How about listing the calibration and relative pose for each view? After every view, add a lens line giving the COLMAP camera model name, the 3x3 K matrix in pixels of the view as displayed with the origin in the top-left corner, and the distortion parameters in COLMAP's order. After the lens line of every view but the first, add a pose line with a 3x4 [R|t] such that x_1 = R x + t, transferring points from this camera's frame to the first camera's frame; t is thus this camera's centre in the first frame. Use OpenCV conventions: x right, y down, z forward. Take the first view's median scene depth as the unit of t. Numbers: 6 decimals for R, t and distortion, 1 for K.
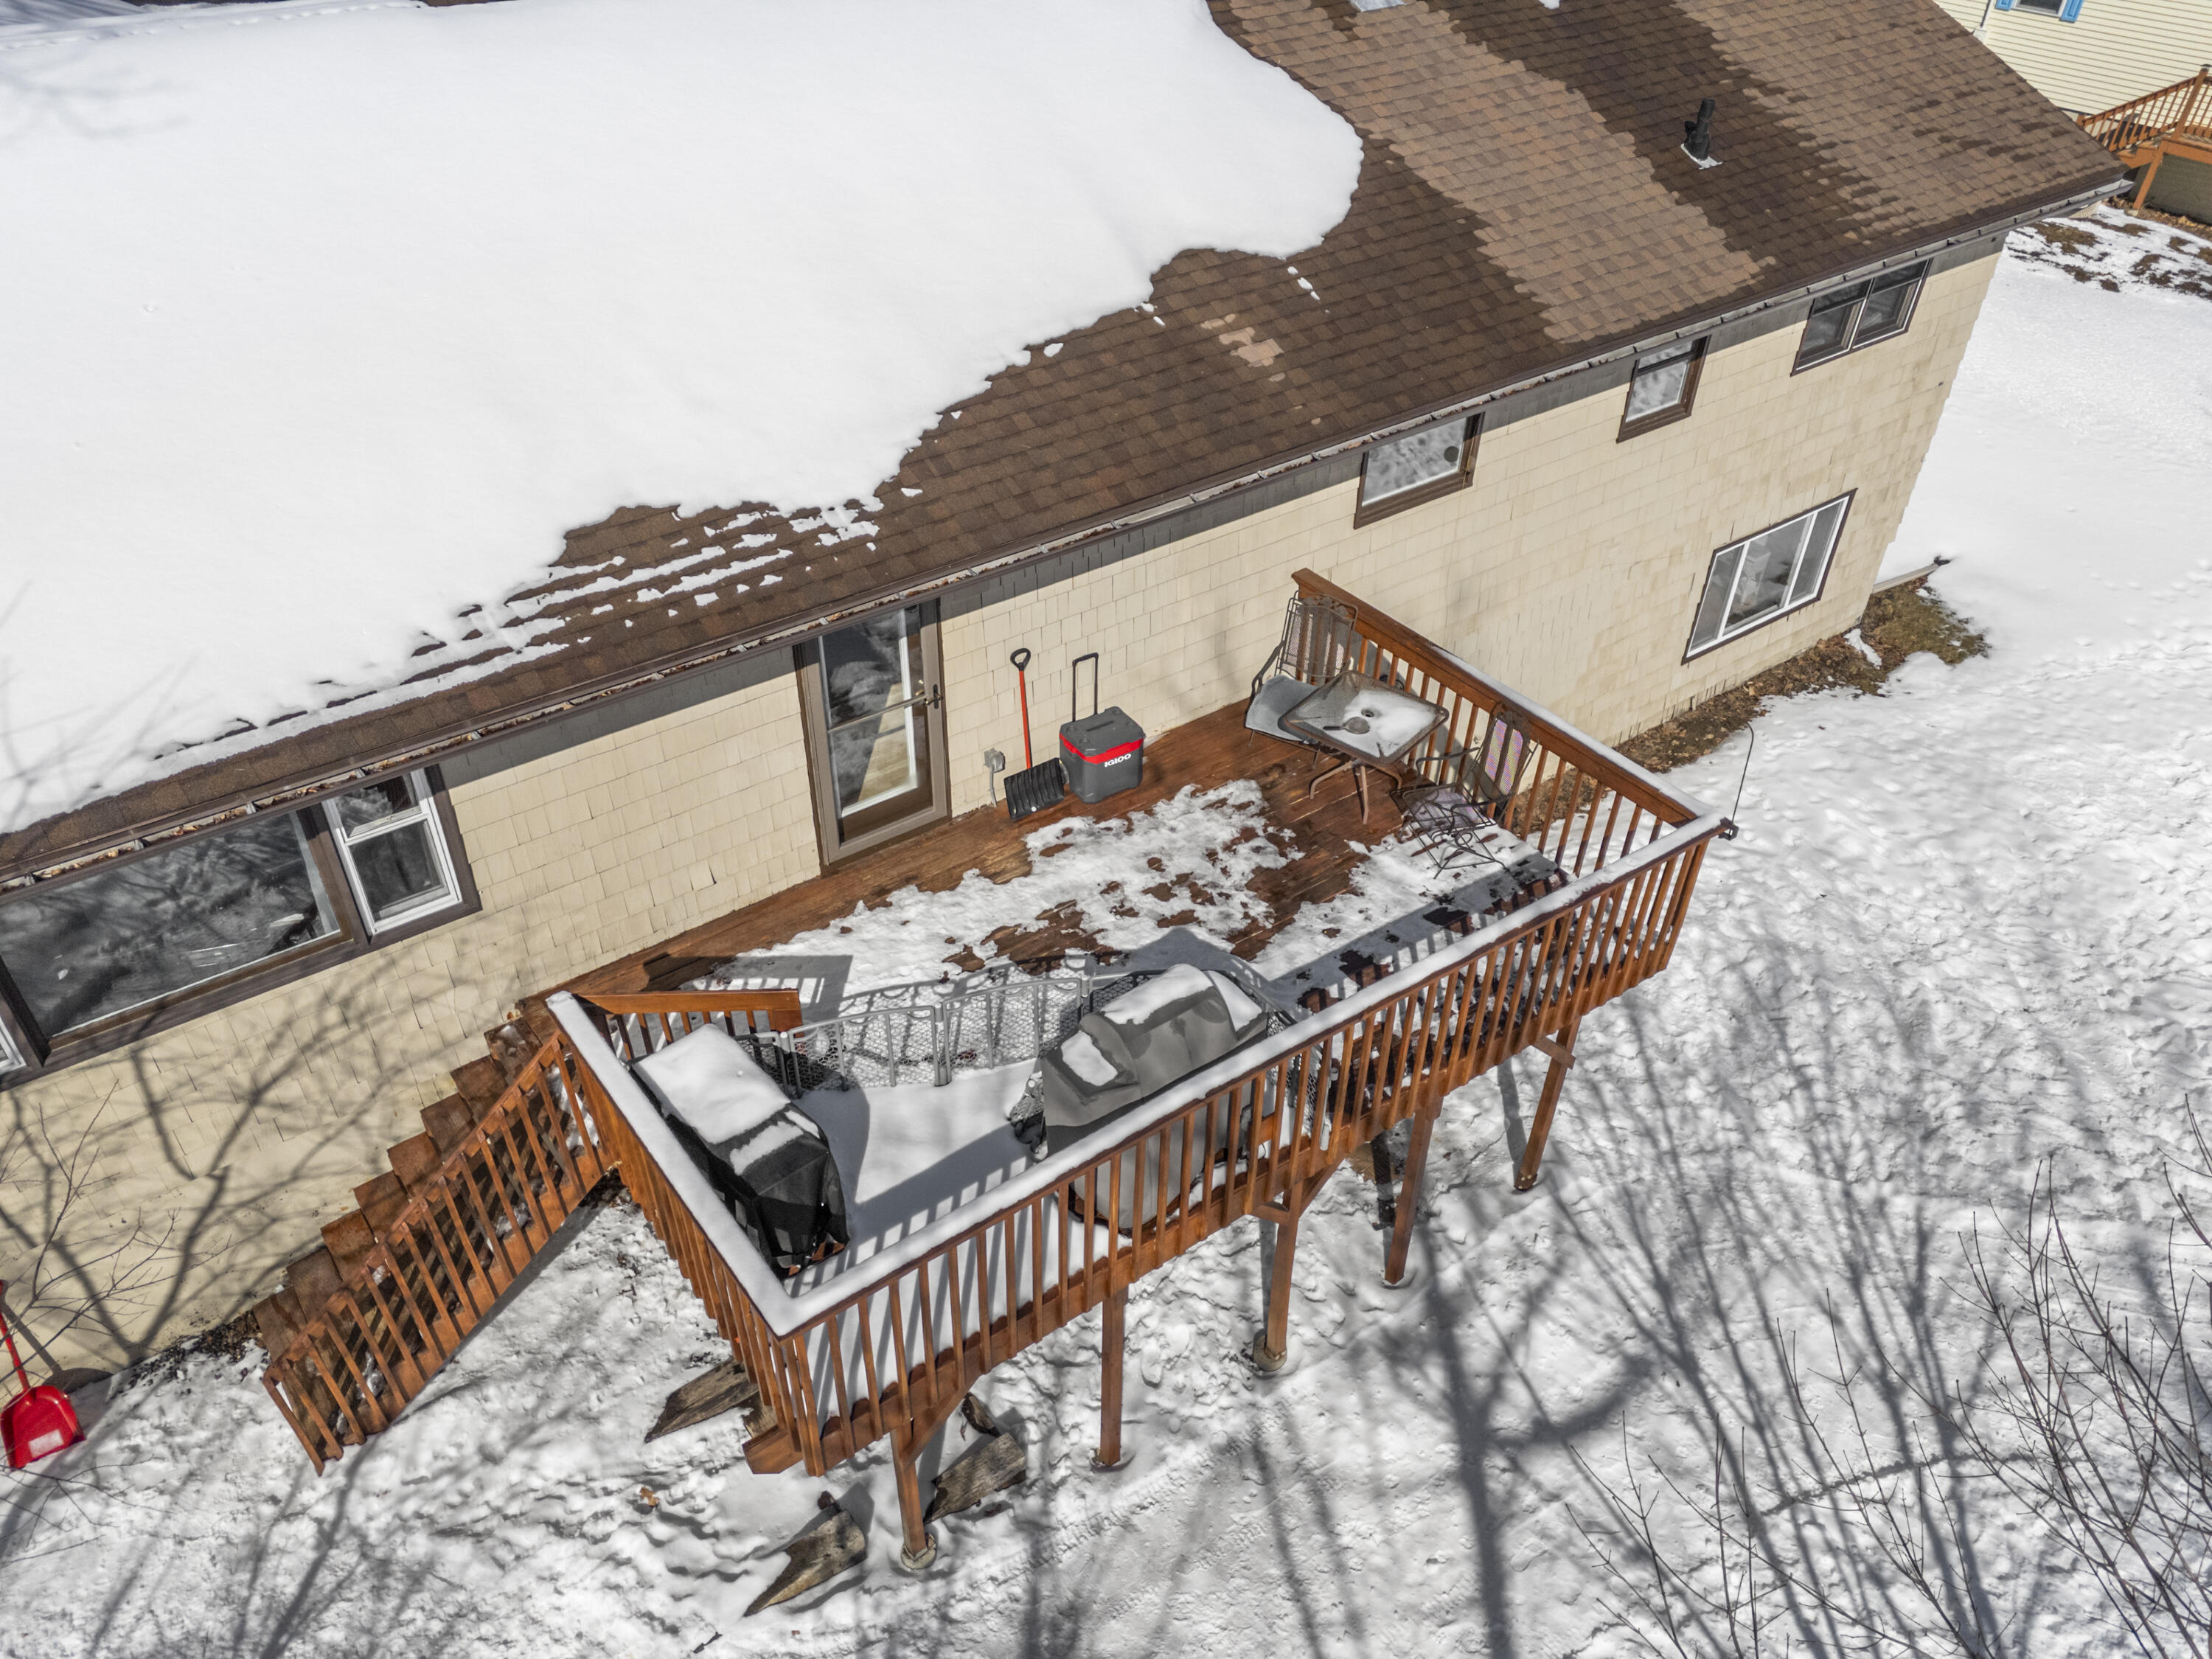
lens RADIAL K [[1600.9, 0, 1108.1], [0, 1600.9, 831.1], [0, 0, 1]] dist [0.059675, -0.022750]
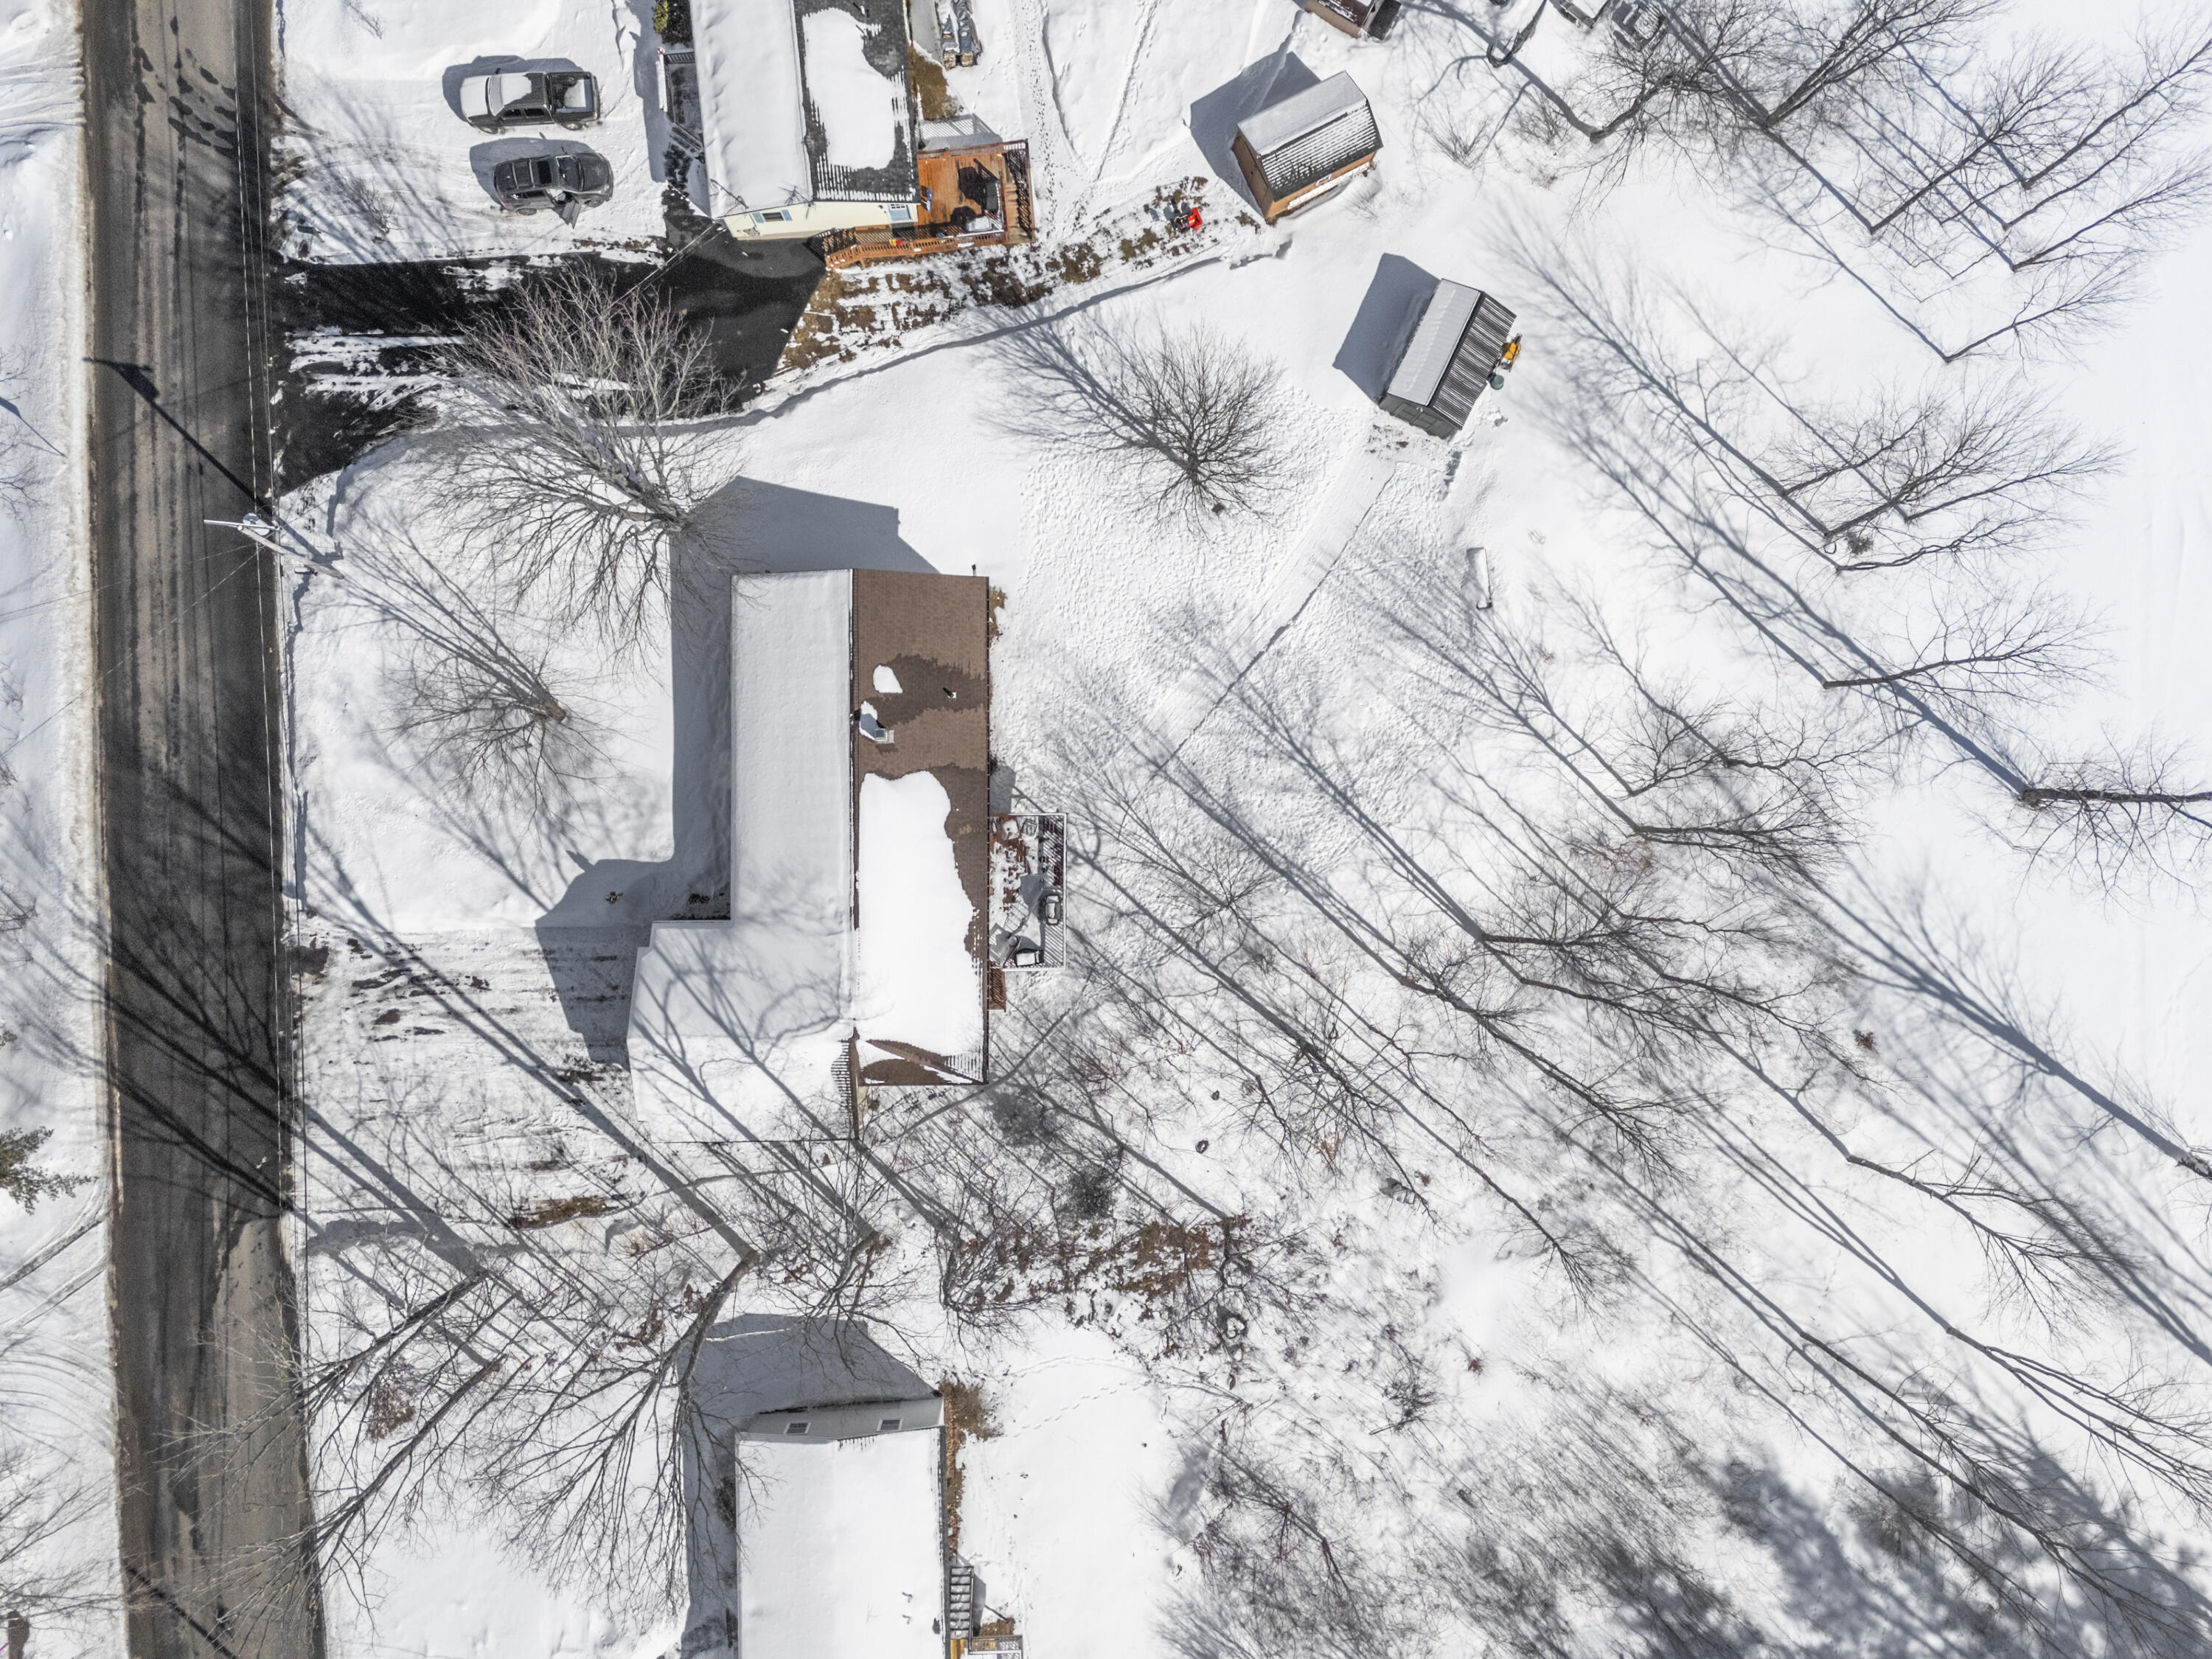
lens RADIAL K [[1600.9, 0, 1100.7], [0, 1600.9, 825.5], [0, 0, 1]] dist [0.059675, -0.022750]
pose [[0.588122, -0.808768, -0.002615, 0.409129], [0.485498, 0.350456, 0.800920, -4.844488], [-0.646842, -0.472308, 0.598766, -2.851211]]
